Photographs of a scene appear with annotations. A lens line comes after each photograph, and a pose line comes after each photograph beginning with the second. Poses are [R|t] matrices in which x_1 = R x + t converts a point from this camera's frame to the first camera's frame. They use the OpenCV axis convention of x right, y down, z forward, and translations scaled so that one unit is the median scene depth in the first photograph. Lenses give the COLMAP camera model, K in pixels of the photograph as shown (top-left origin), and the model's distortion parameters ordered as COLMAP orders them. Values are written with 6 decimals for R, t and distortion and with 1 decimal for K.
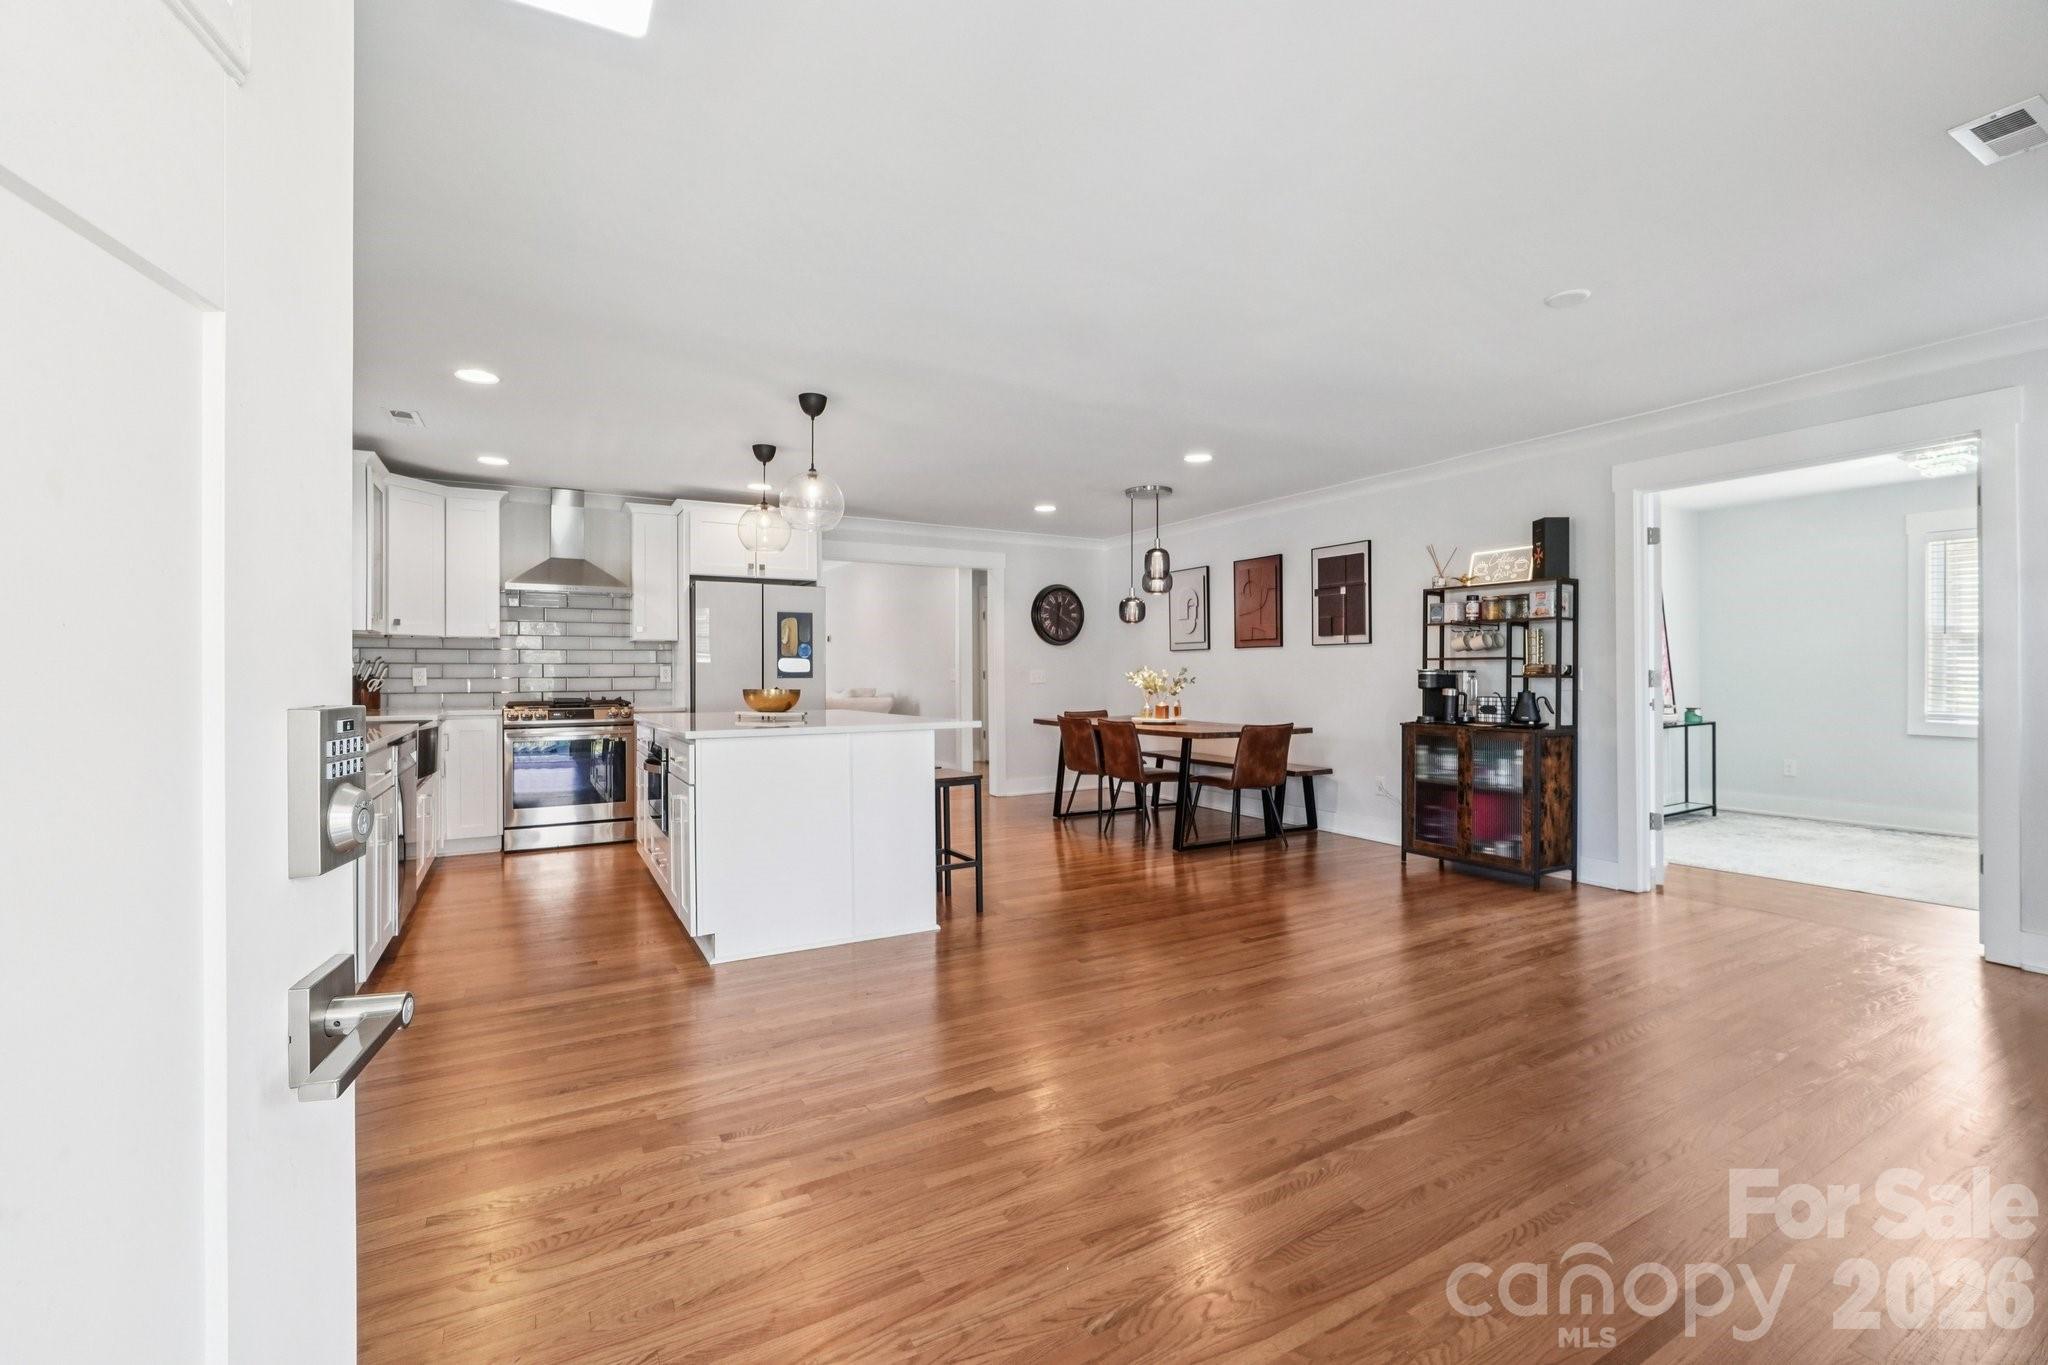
lens RADIAL K [[869.6, 0, 1023.2], [0, 869.6, 674.4], [0, 0, 1]] dist [-0.003129, 0.000207]
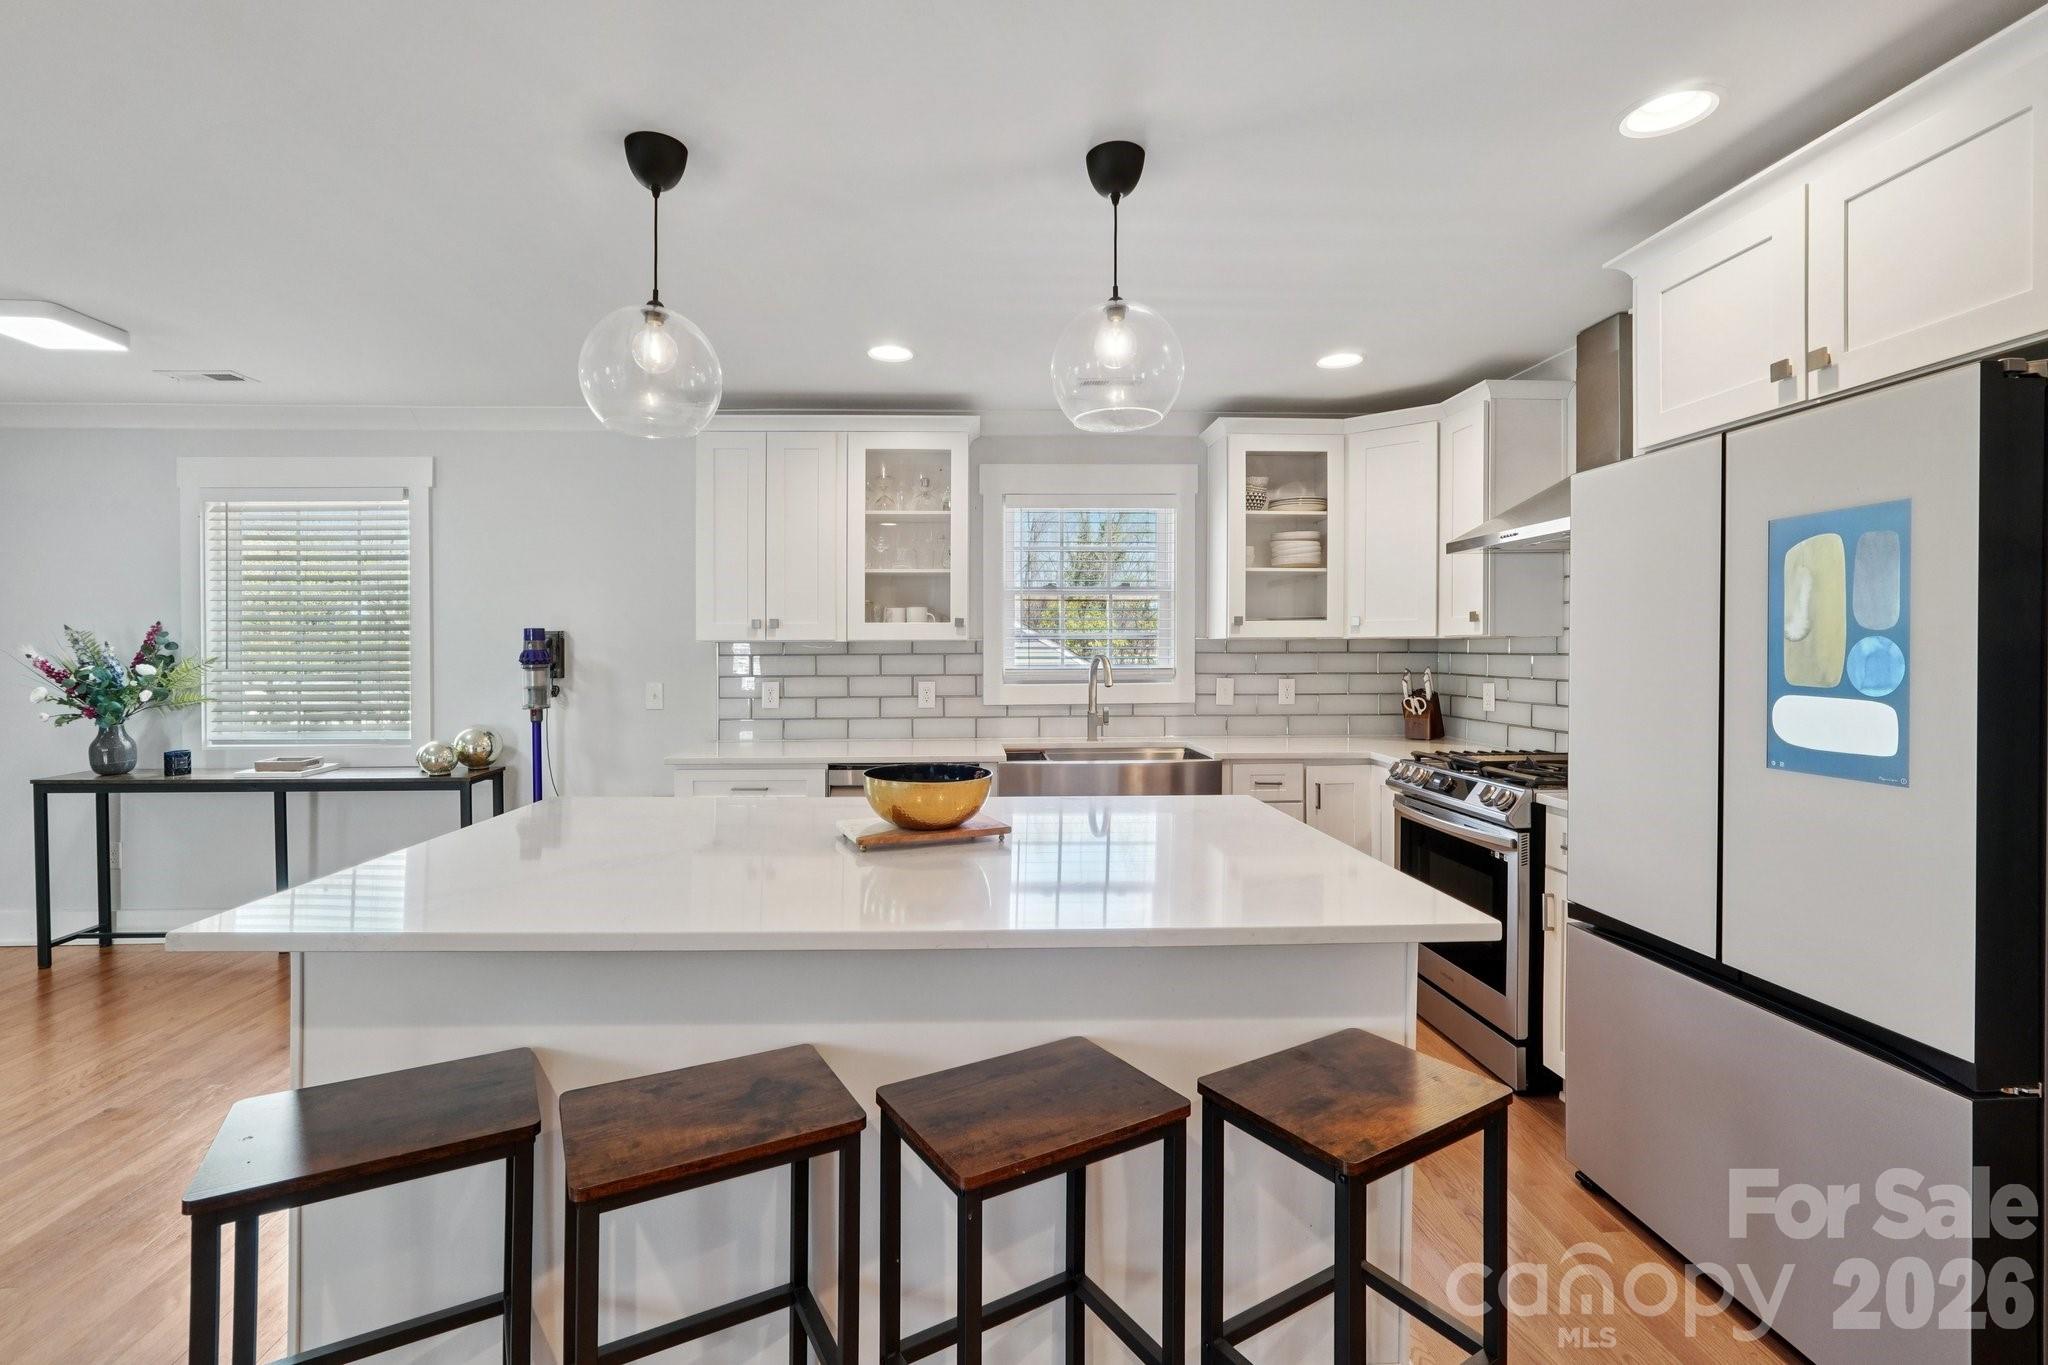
lens RADIAL K [[902.5, 0, 1027.5], [0, 902.5, 658.5], [0, 0, 1]] dist [-0.002306, -0.000196]
pose [[-0.433918, 0.013999, -0.900843, 0.068090], [0.003077, 0.999896, 0.014057, -0.035773], [0.900947, 0.003328, -0.433916, 0.954621]]
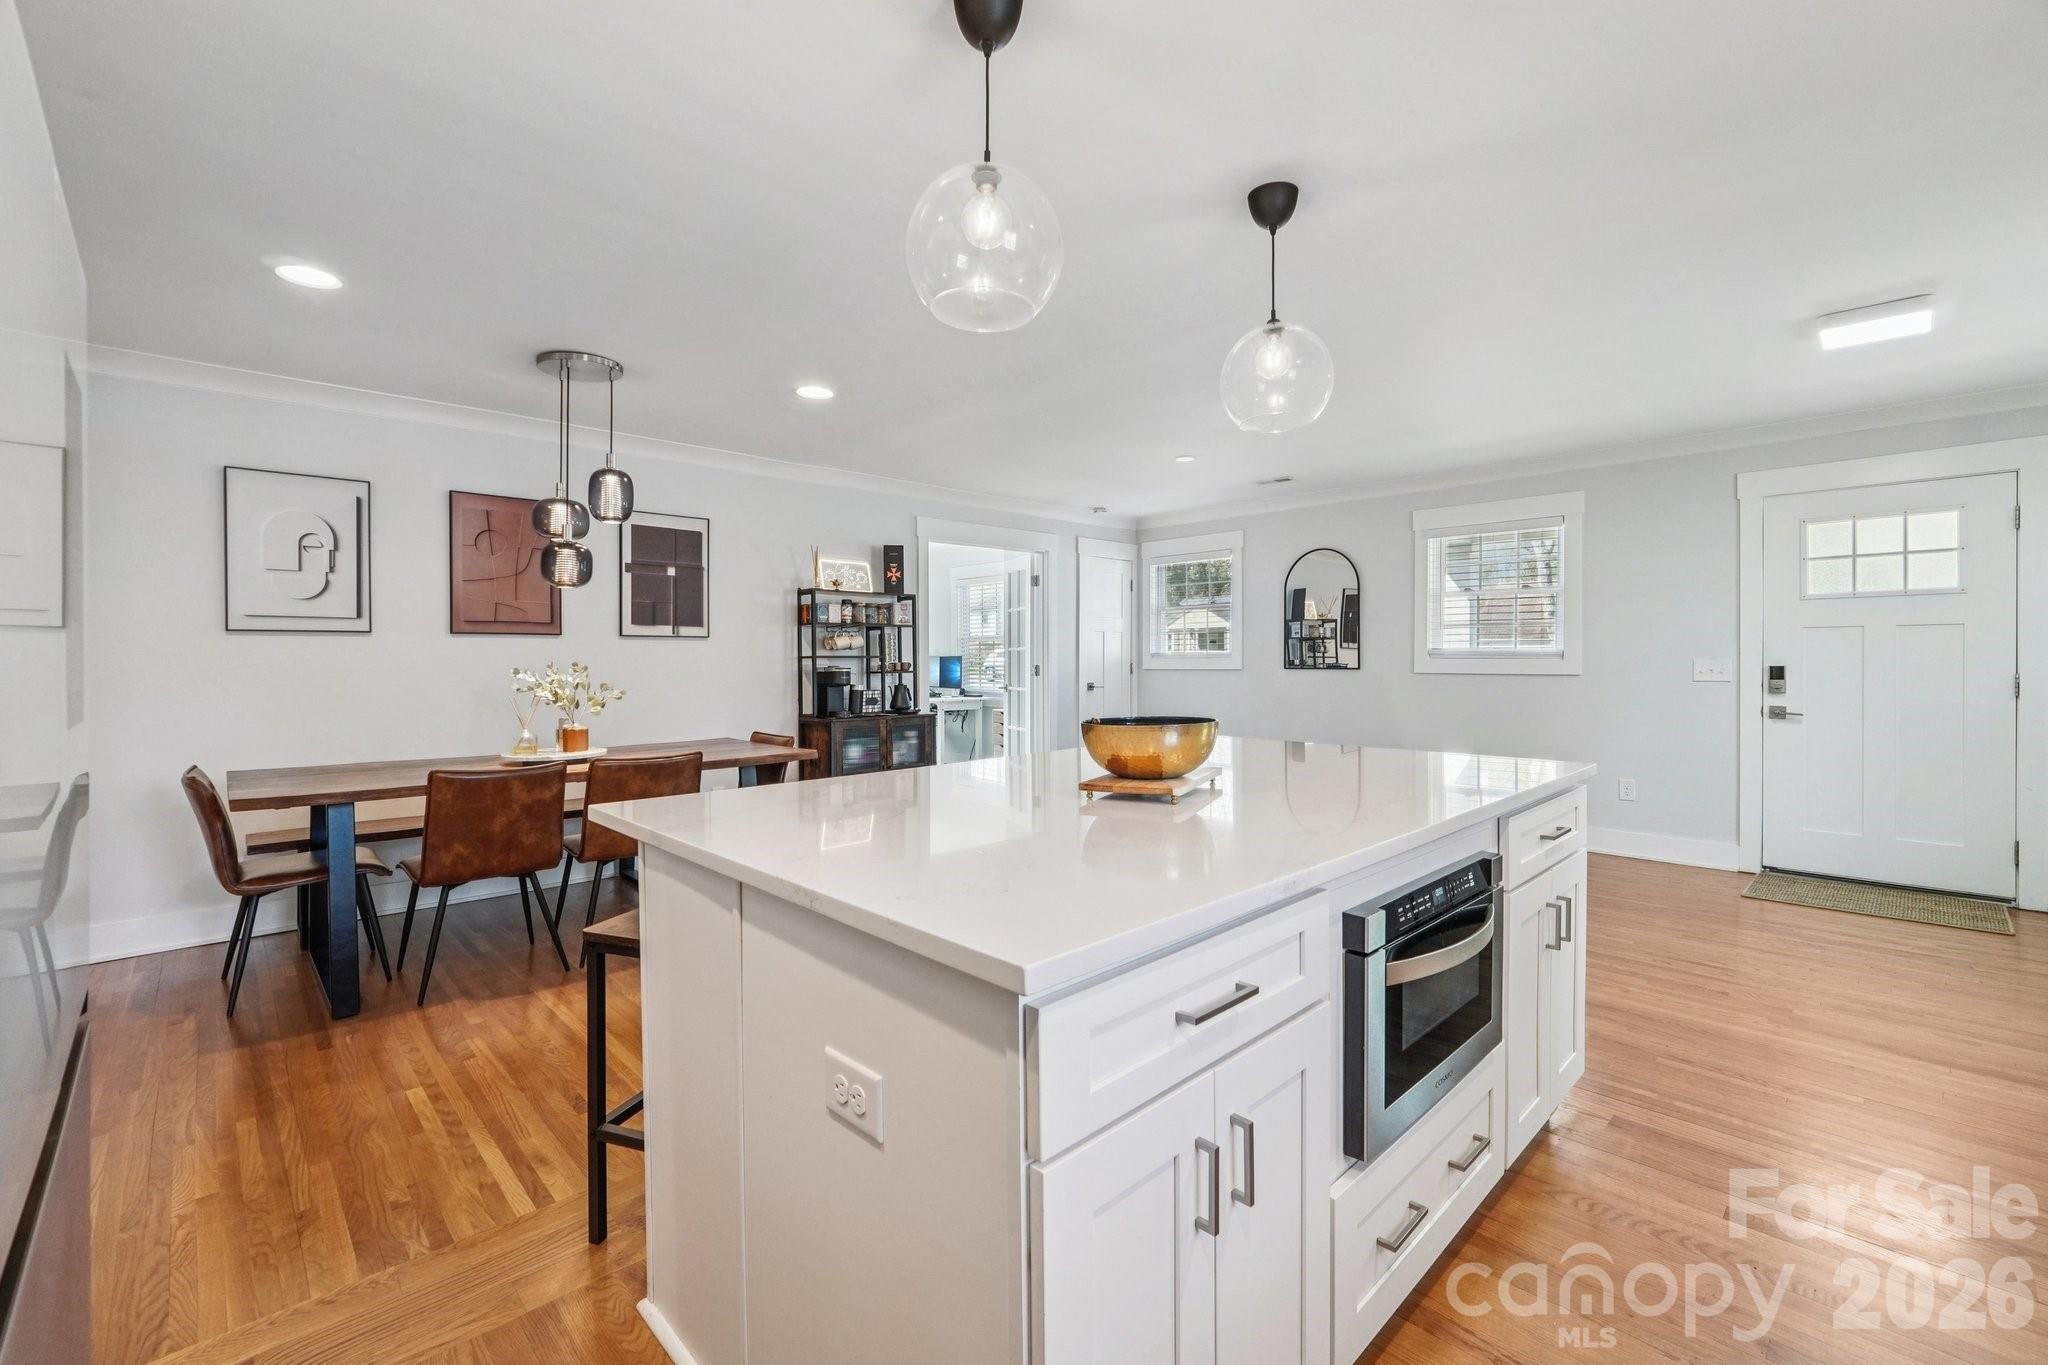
lens RADIAL K [[871.4, 0, 1031.8], [0, 871.4, 666.0], [0, 0, 1]] dist [-0.007065, 0.000244]
pose [[-0.251946, -0.006984, 0.967716, -0.520411], [0.005048, 0.999951, 0.008531, -0.012481], [-0.967728, 0.007034, -0.251898, 0.888864]]
